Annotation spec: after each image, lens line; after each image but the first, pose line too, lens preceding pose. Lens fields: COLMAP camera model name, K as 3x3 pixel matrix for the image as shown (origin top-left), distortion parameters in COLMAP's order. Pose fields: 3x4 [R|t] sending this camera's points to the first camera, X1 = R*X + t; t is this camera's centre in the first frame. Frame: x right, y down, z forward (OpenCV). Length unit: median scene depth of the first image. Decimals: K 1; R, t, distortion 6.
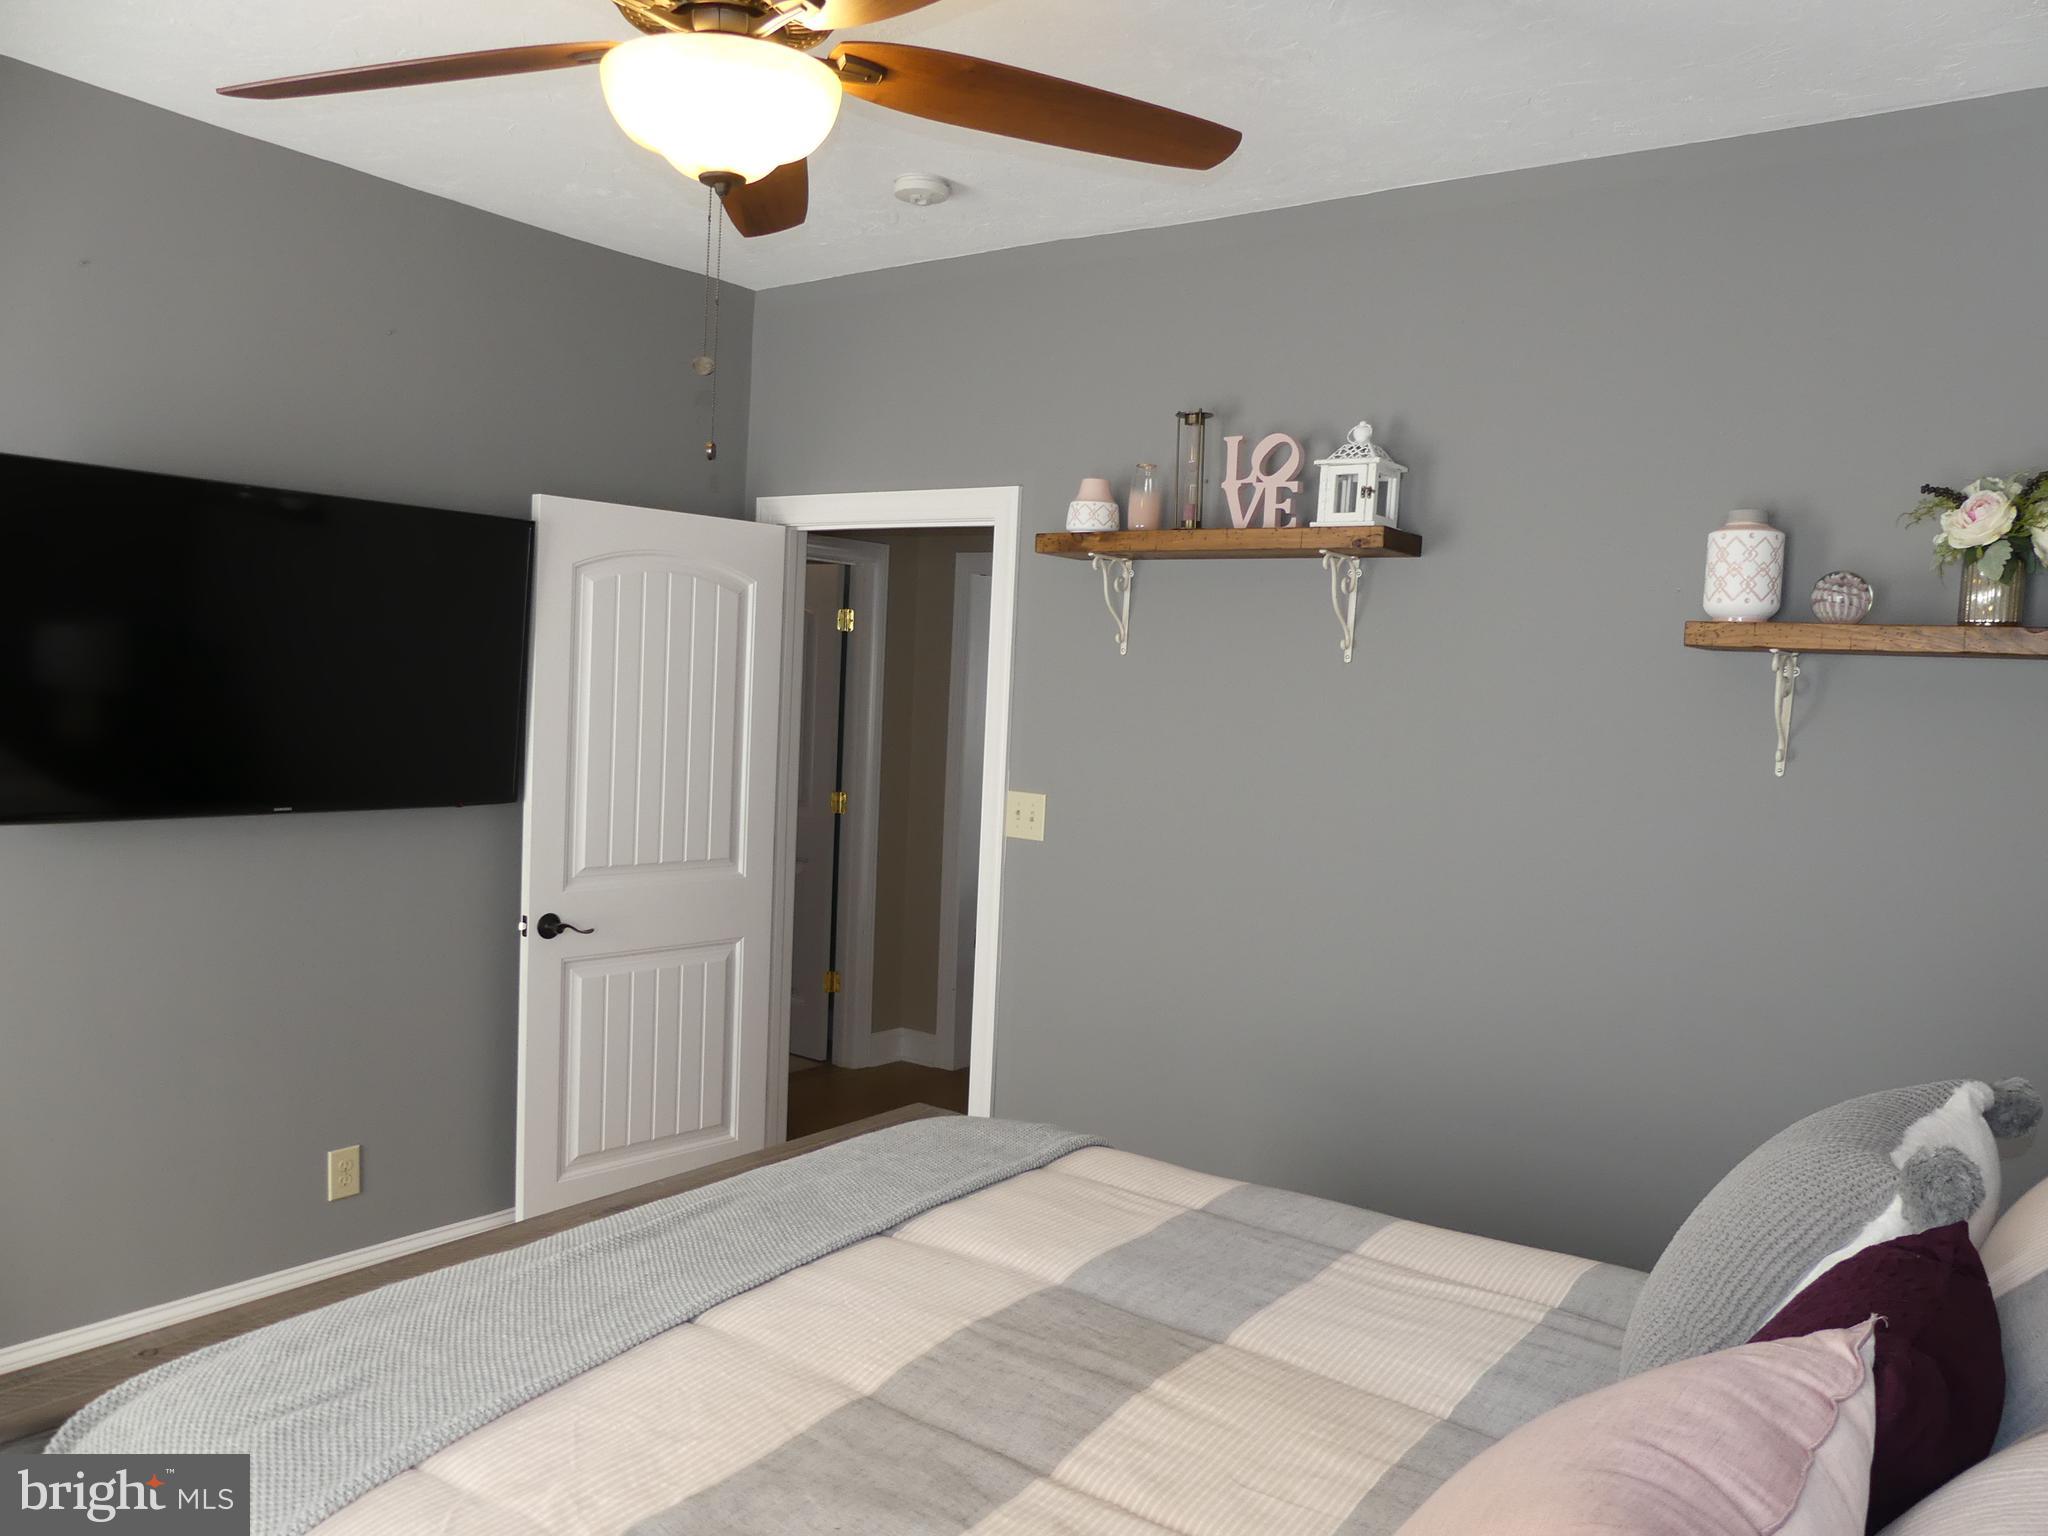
lens RADIAL K [[1530.8, 0, 1023.0], [0, 1530.8, 769.1], [0, 0, 1]] dist [-0.055497, 0.042446]
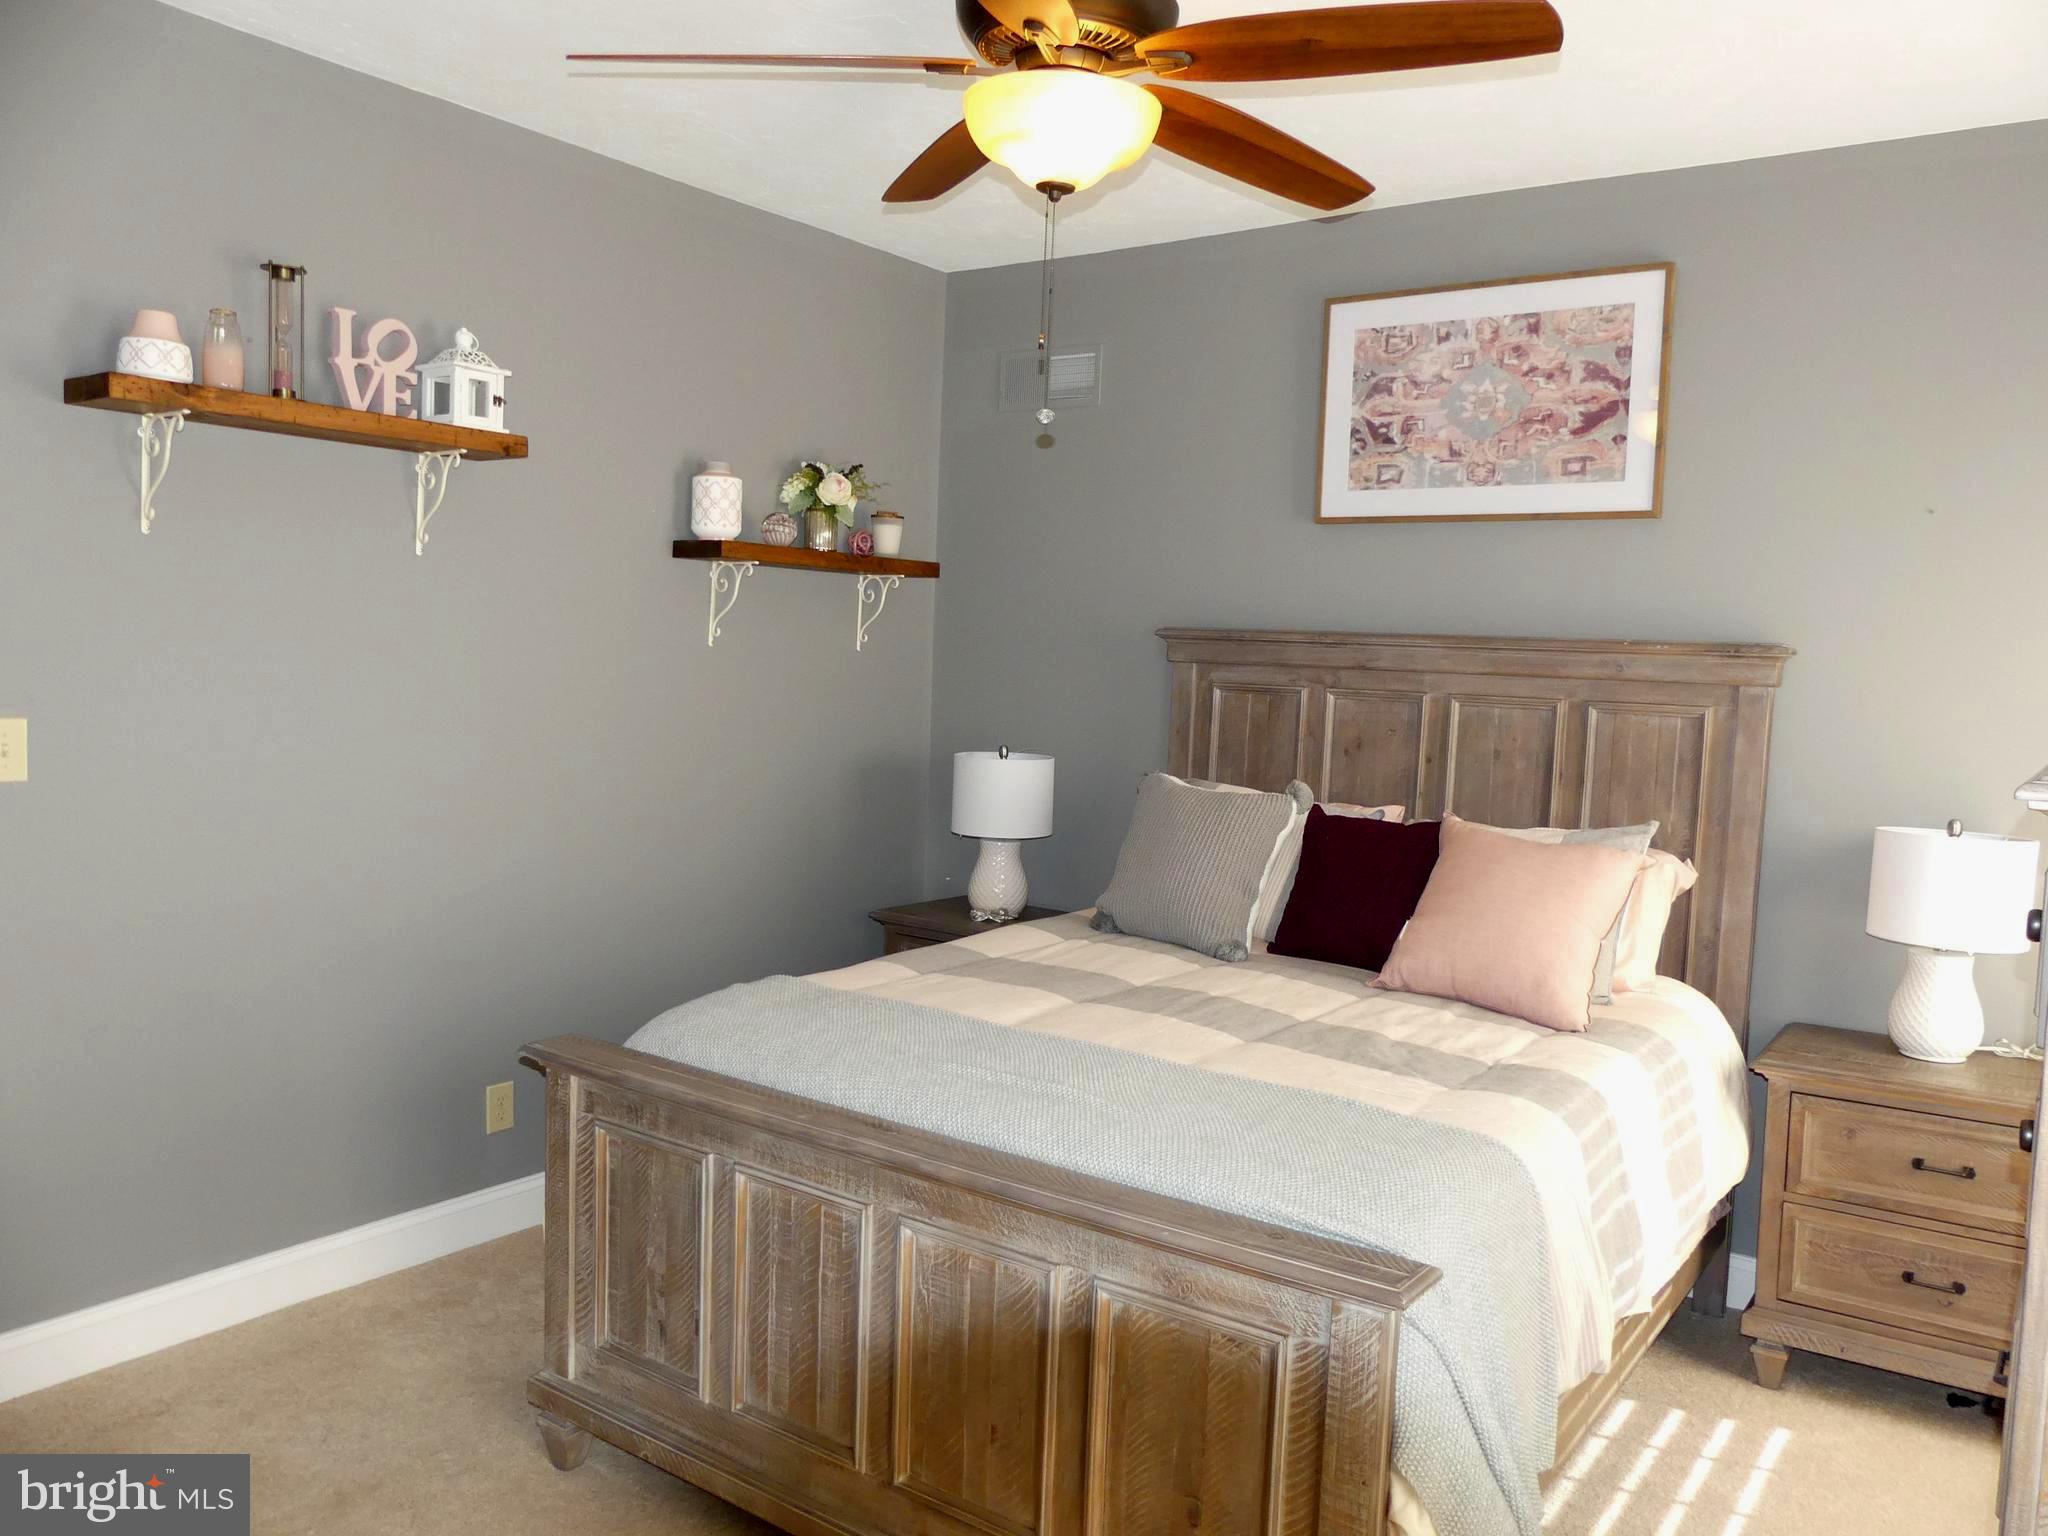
lens RADIAL K [[1530.8, 0, 1024.2], [0, 1530.8, 769.3], [0, 0, 1]] dist [-0.055497, 0.042446]
pose [[-0.013140, -0.120822, 0.992587, -0.832604], [0.020197, 0.992438, 0.121071, -0.043038], [-0.999710, 0.021638, -0.010600, 0.610723]]
